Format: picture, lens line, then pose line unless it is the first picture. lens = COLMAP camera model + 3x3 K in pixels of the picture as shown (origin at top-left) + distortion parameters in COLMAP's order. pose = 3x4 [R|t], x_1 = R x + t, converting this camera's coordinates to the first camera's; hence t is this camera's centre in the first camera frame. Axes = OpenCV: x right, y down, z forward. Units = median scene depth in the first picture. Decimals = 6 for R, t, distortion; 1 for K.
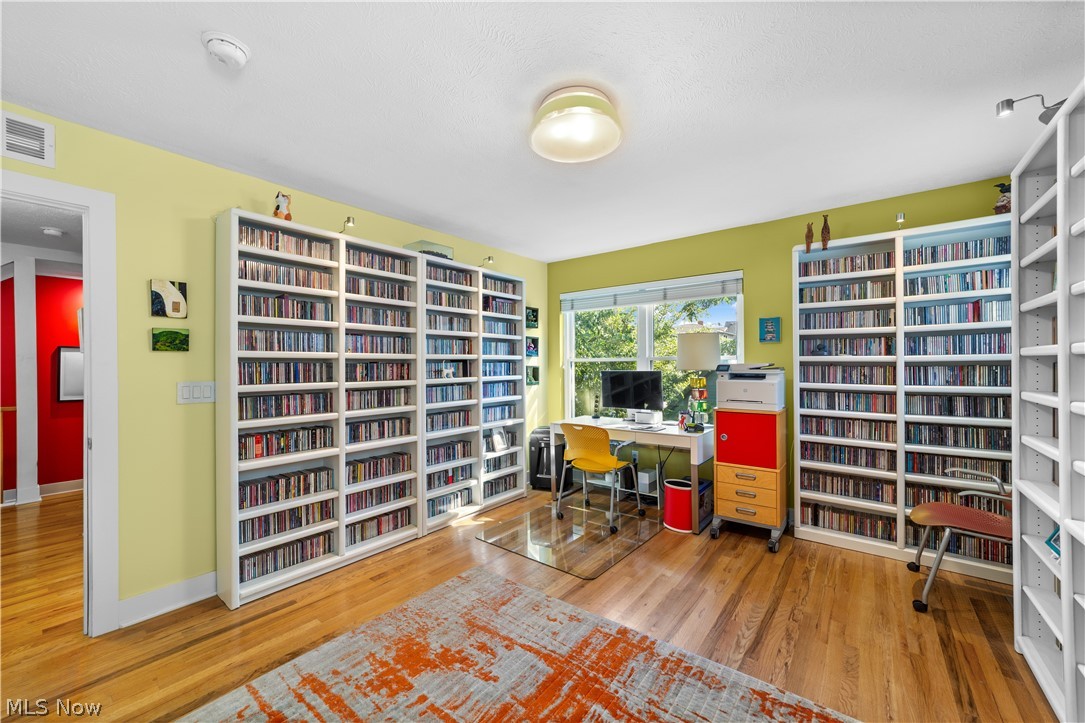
lens RADIAL K [[422.1, 0, 542.5], [0, 422.1, 361.5], [0, 0, 1]] dist [-0.001310, 0.000029]
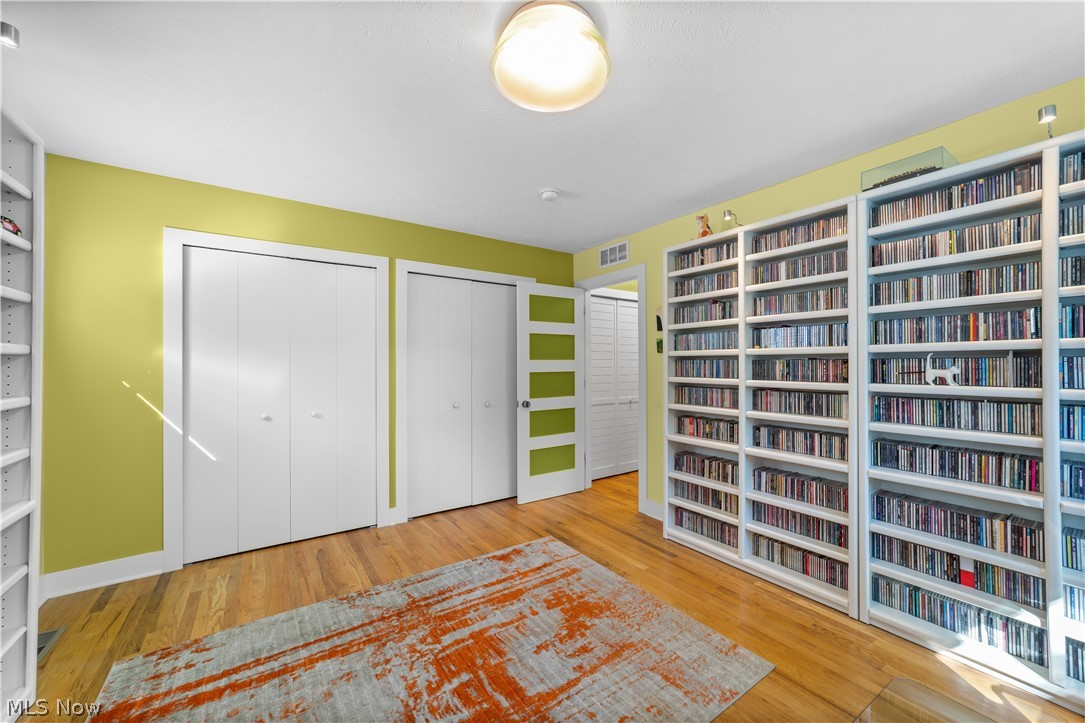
lens RADIAL K [[416.8, 0, 542.5], [0, 416.8, 361.5], [0, 0, 1]] dist [-0.000535, 0.000097]
pose [[-0.296956, -0.001617, -0.954890, 0.567554], [0.007200, 0.999966, -0.003932, 0.007996], [0.954864, -0.008043, -0.296934, 0.838395]]
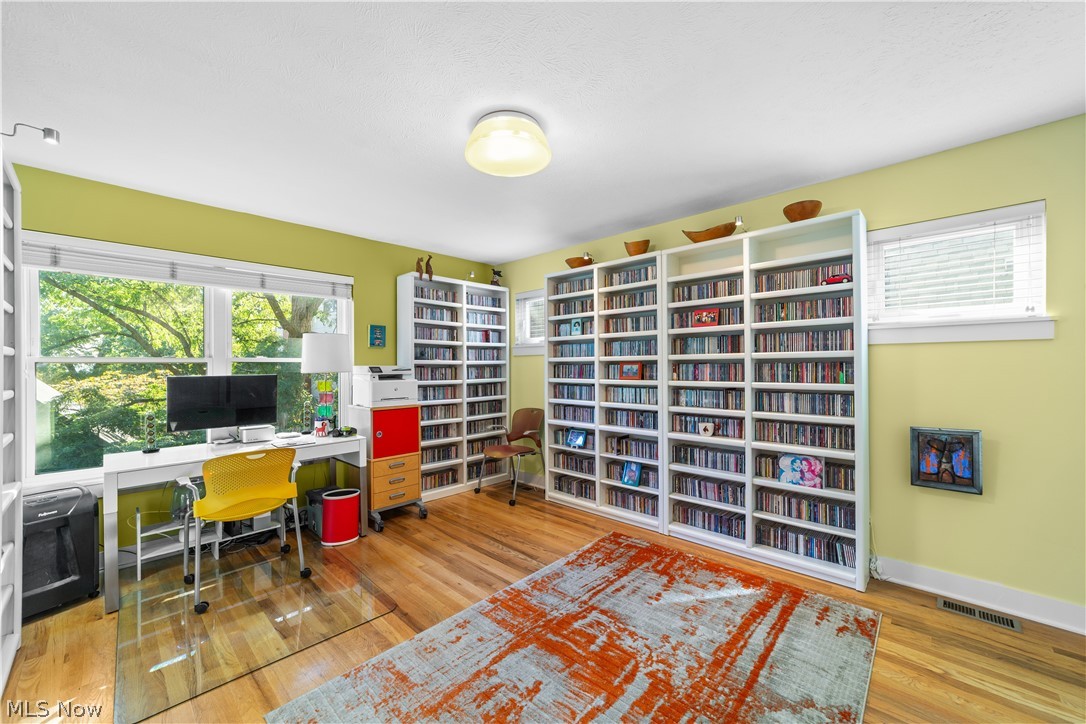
lens RADIAL K [[422.5, 0, 543.0], [0, 422.5, 362.0], [0, 0, 1]] dist [-0.001310, 0.000029]
pose [[0.095898, 0.013734, 0.995296, -0.687839], [0.000548, 0.999904, -0.013850, 0.012646], [-0.995391, 0.001874, 0.095881, 0.559638]]
